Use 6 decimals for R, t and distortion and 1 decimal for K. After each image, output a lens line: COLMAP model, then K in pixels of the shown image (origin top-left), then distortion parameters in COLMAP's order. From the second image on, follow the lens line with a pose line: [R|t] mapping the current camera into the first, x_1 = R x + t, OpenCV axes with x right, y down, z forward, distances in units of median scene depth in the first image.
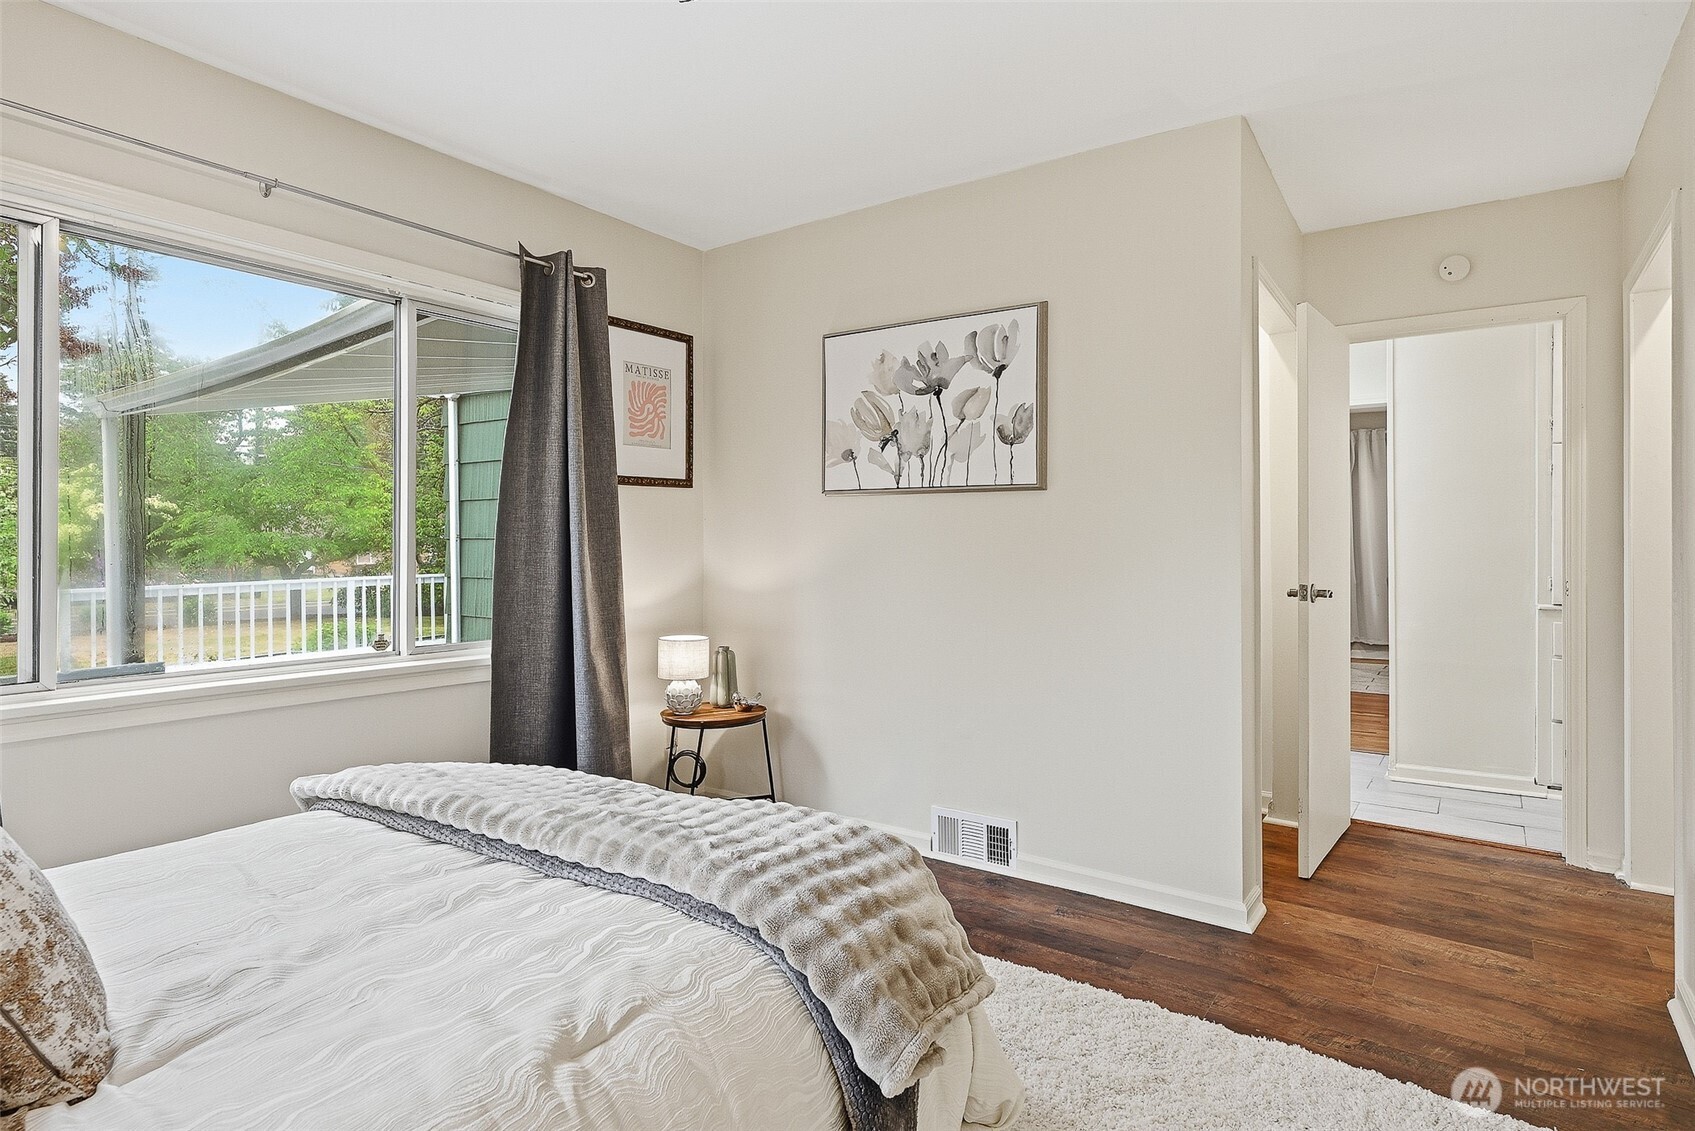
lens RADIAL K [[887.4, 0, 845.5], [0, 887.4, 543.8], [0, 0, 1]] dist [-0.000933, 0.000085]
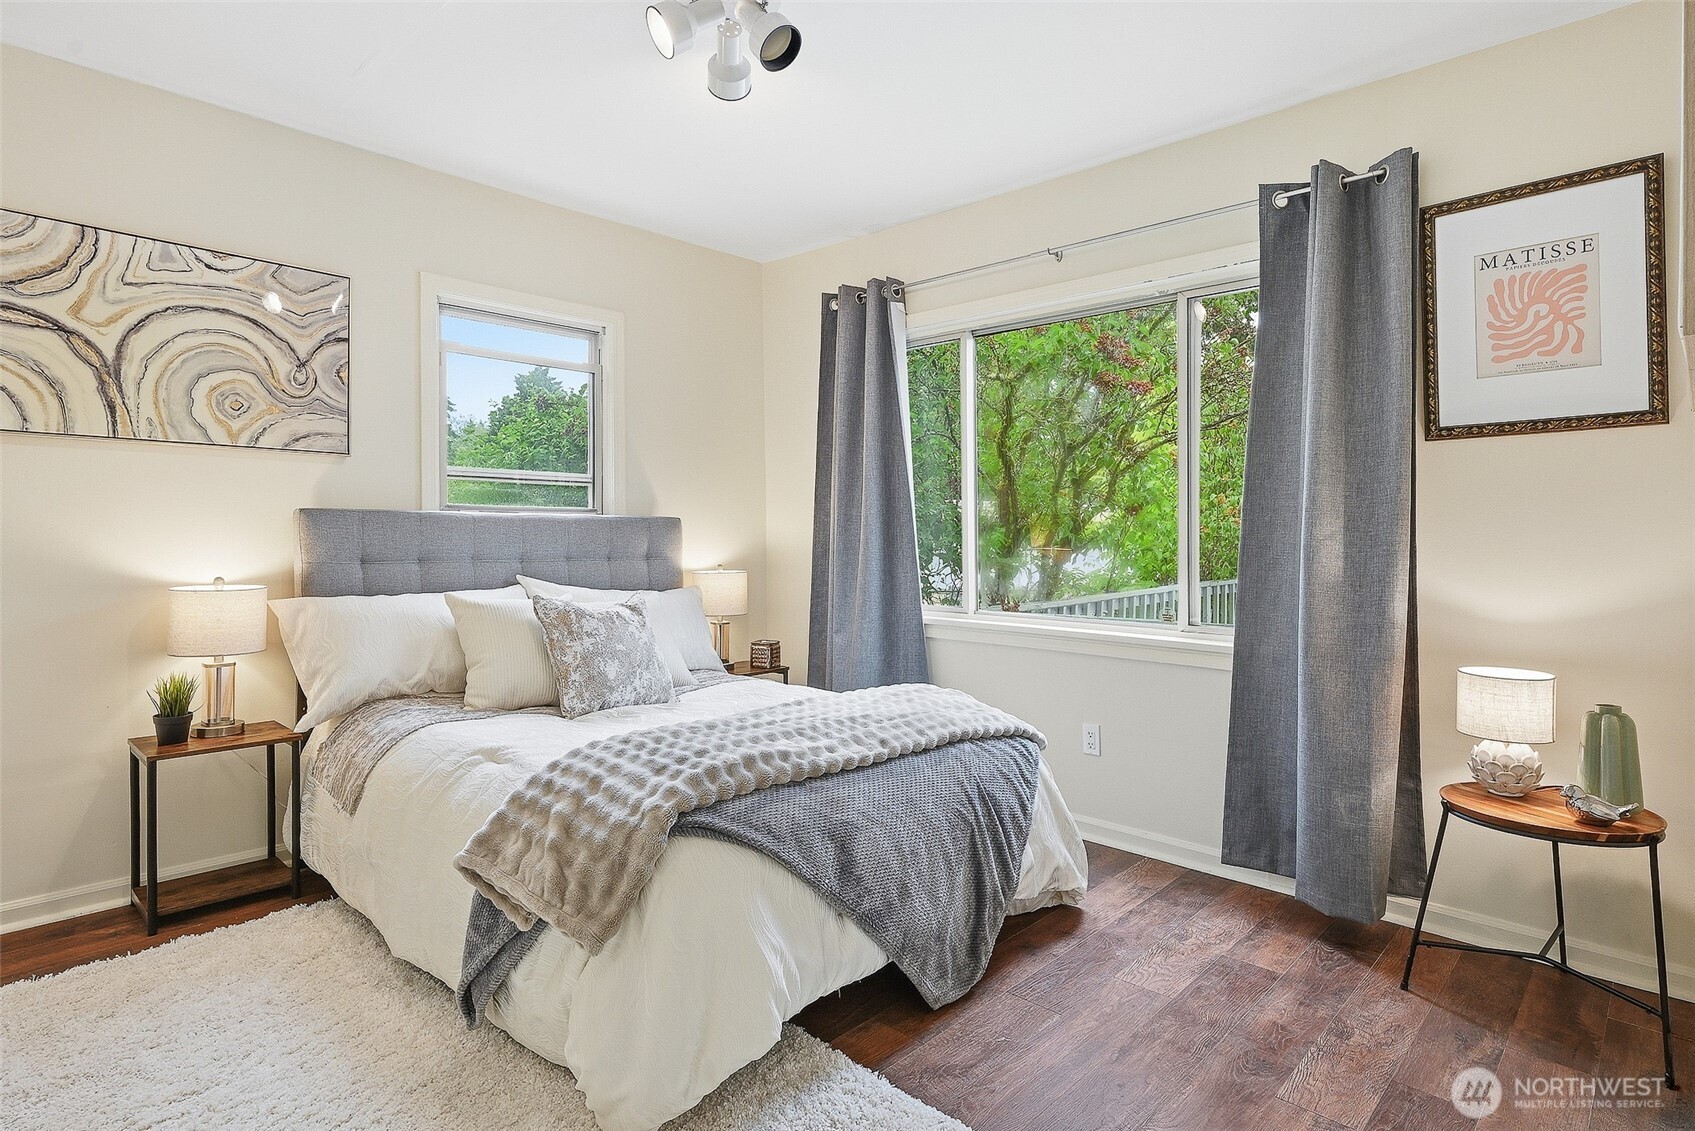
lens RADIAL K [[901.5, 0, 845.2], [0, 901.5, 523.3], [0, 0, 1]] dist [-0.001402, -0.000734]
pose [[-0.138083, 0.002608, -0.990417, 0.504441], [0.005215, 0.999985, 0.001906, -0.003693], [0.990407, -0.004902, -0.138094, 0.610982]]
